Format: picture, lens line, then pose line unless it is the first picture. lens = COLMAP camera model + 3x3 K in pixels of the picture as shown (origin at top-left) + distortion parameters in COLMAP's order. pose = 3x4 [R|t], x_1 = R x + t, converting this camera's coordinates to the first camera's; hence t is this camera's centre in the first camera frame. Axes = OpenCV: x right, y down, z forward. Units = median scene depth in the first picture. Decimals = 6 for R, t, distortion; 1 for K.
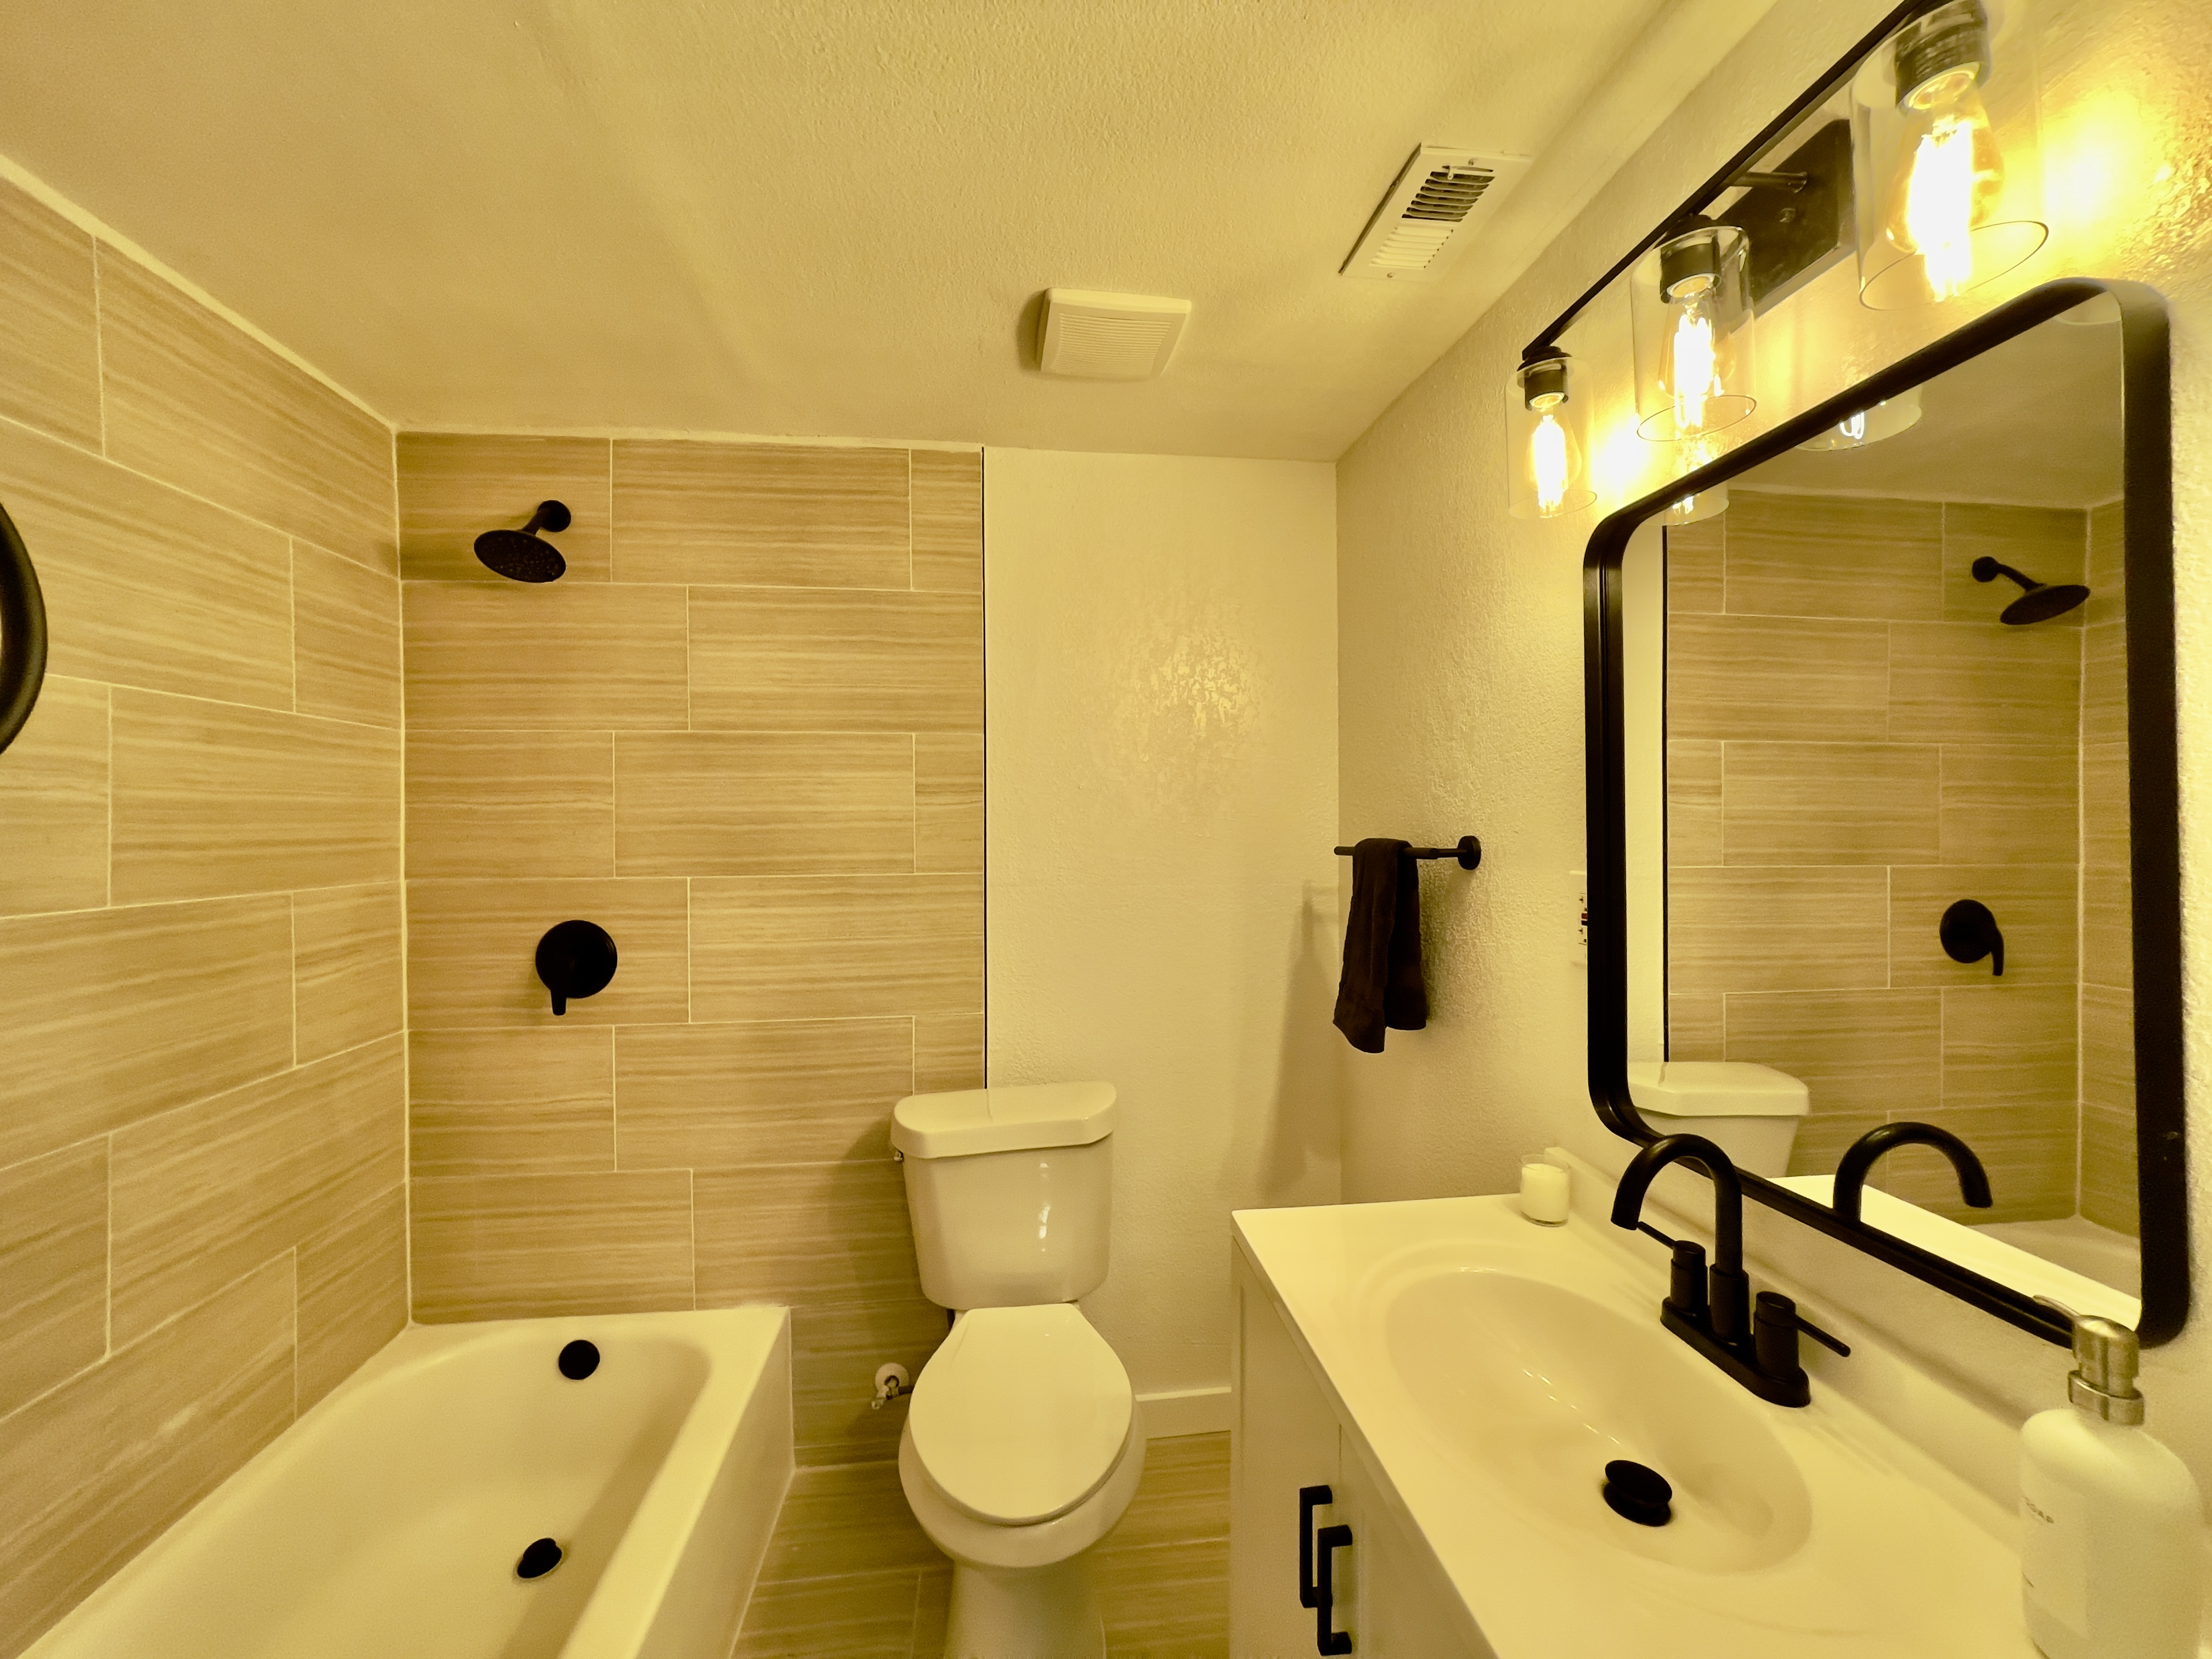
lens RADIAL K [[873.5, 0, 1107.5], [0, 873.5, 822.7], [0, 0, 1]] dist [-0.025275, 0.007994]
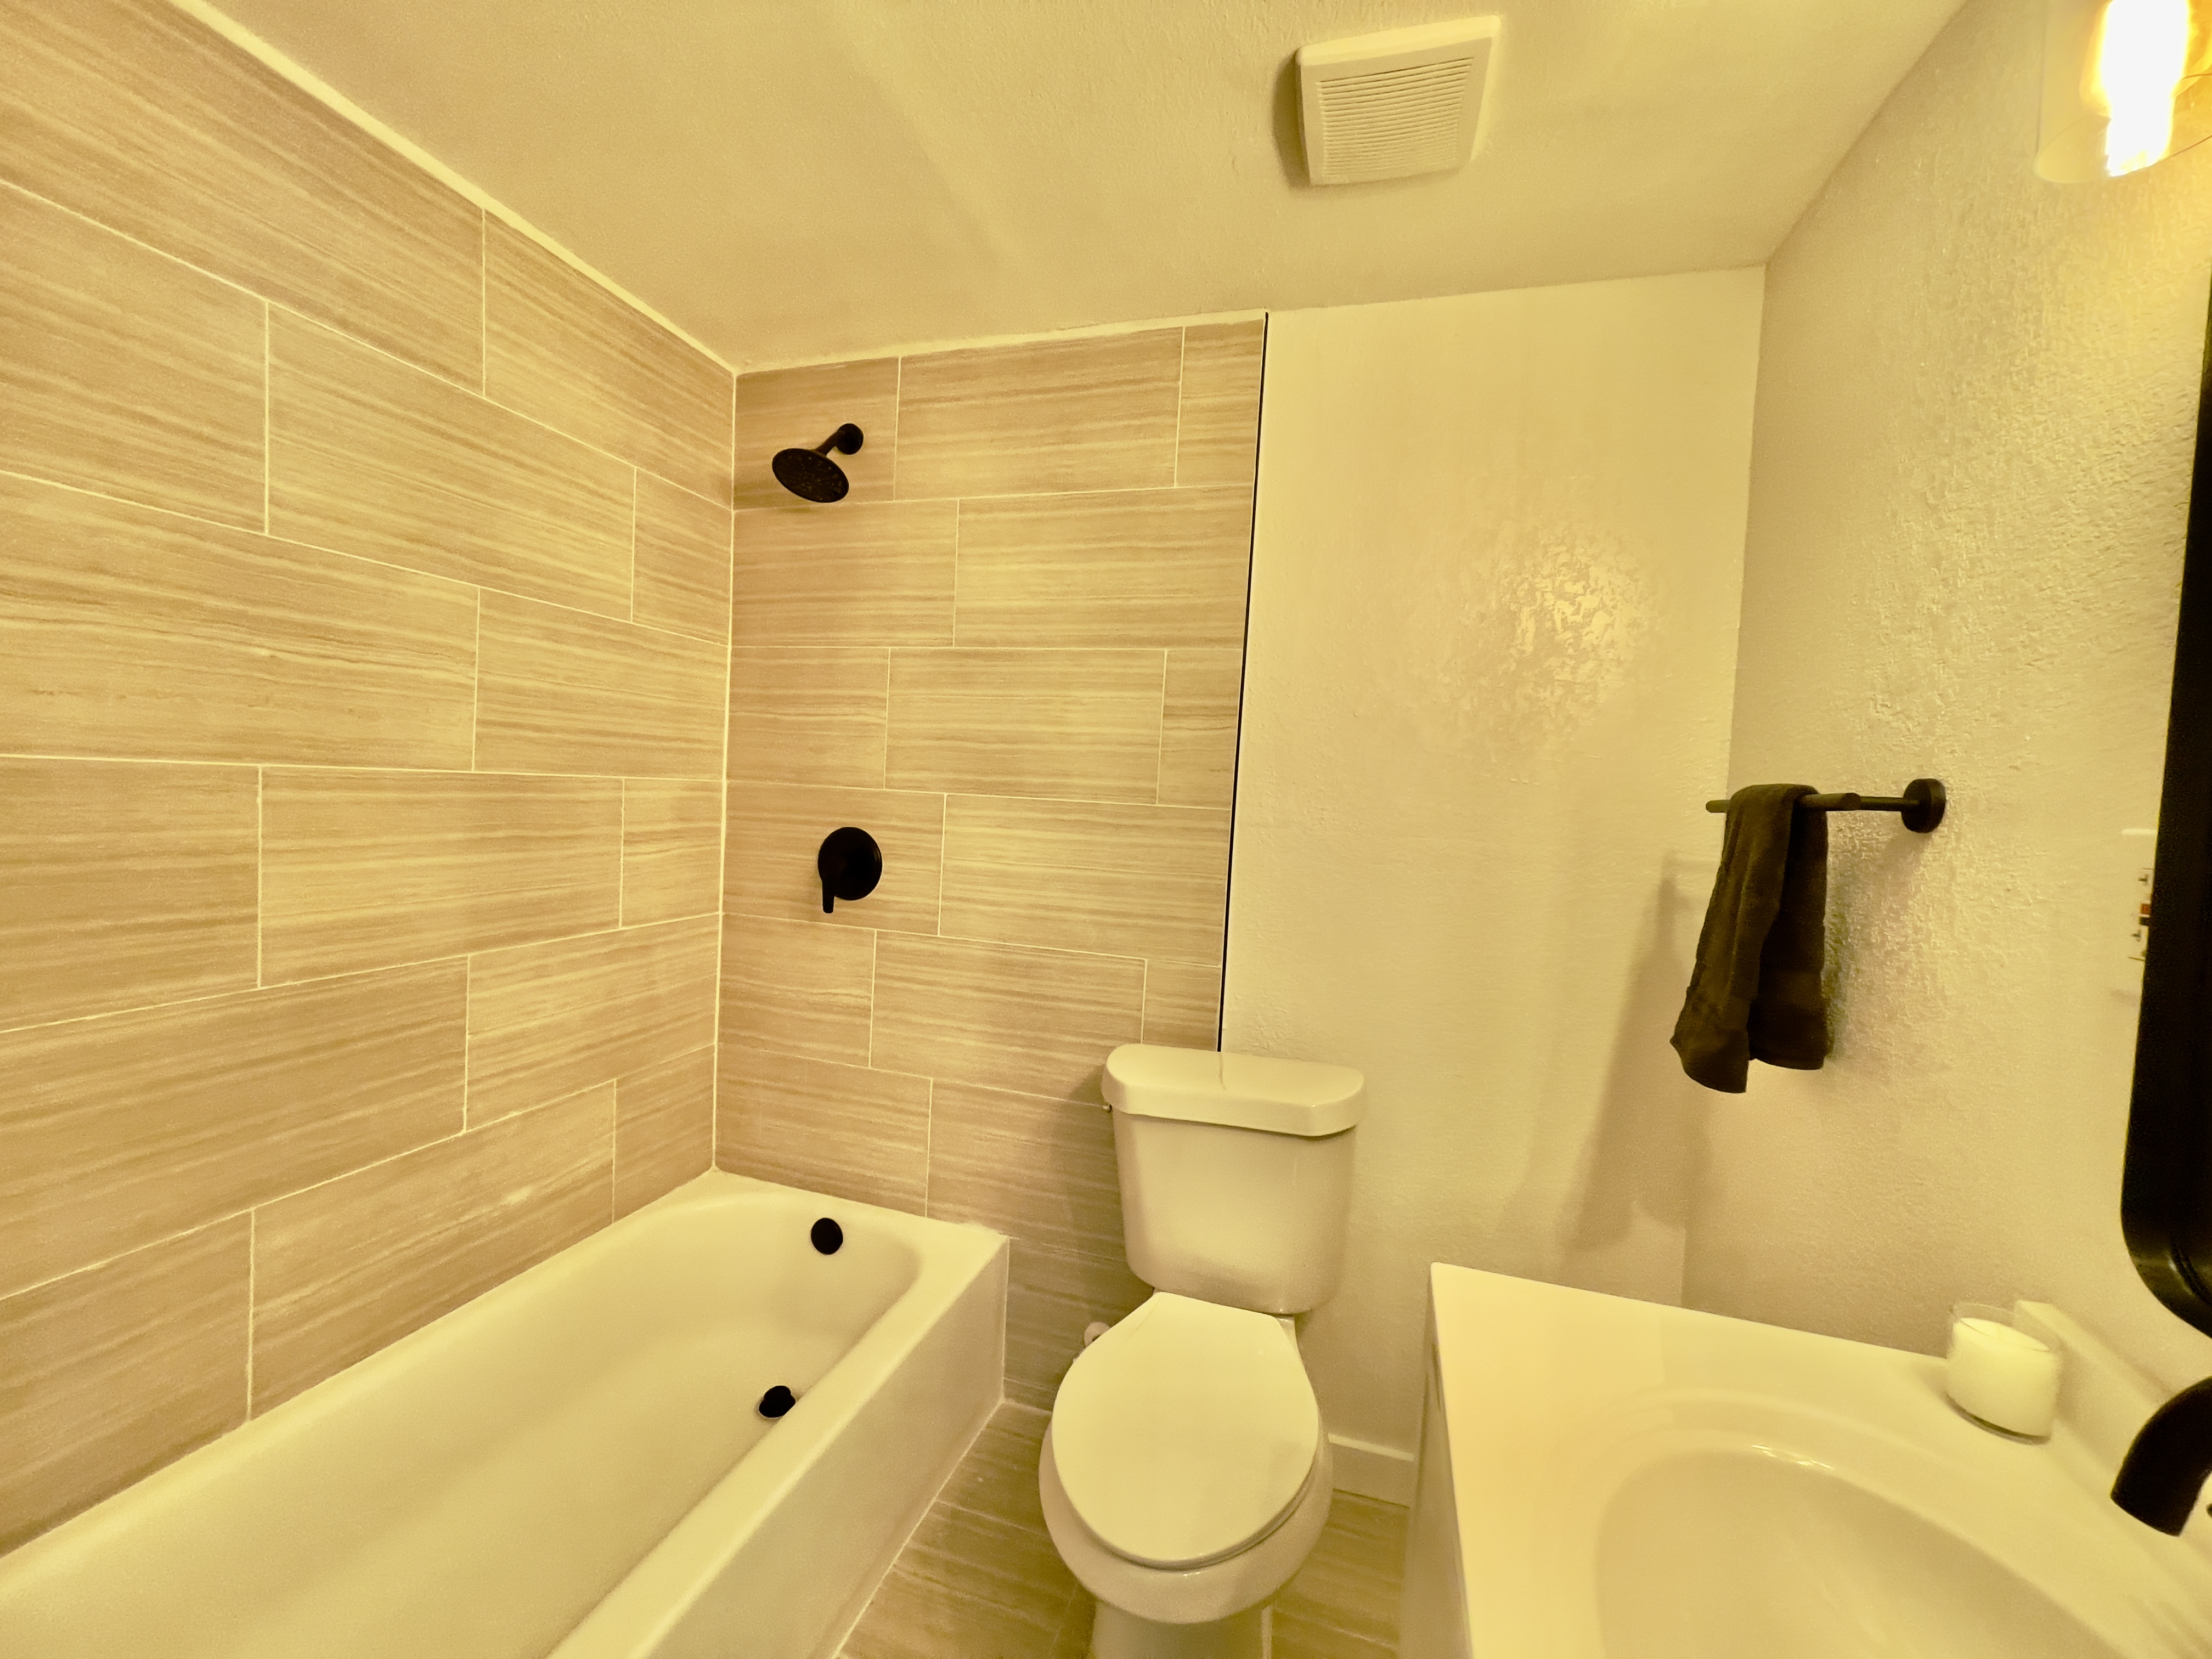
lens RADIAL K [[889.8, 0, 1106.0], [0, 889.8, 829.5], [0, 0, 1]] dist [0.000640, 0.000066]
pose [[0.909359, 0.072442, -0.409657, 0.117911], [-0.056618, 0.997111, 0.050644, 0.043828], [0.412142, -0.022859, 0.910833, 0.142173]]
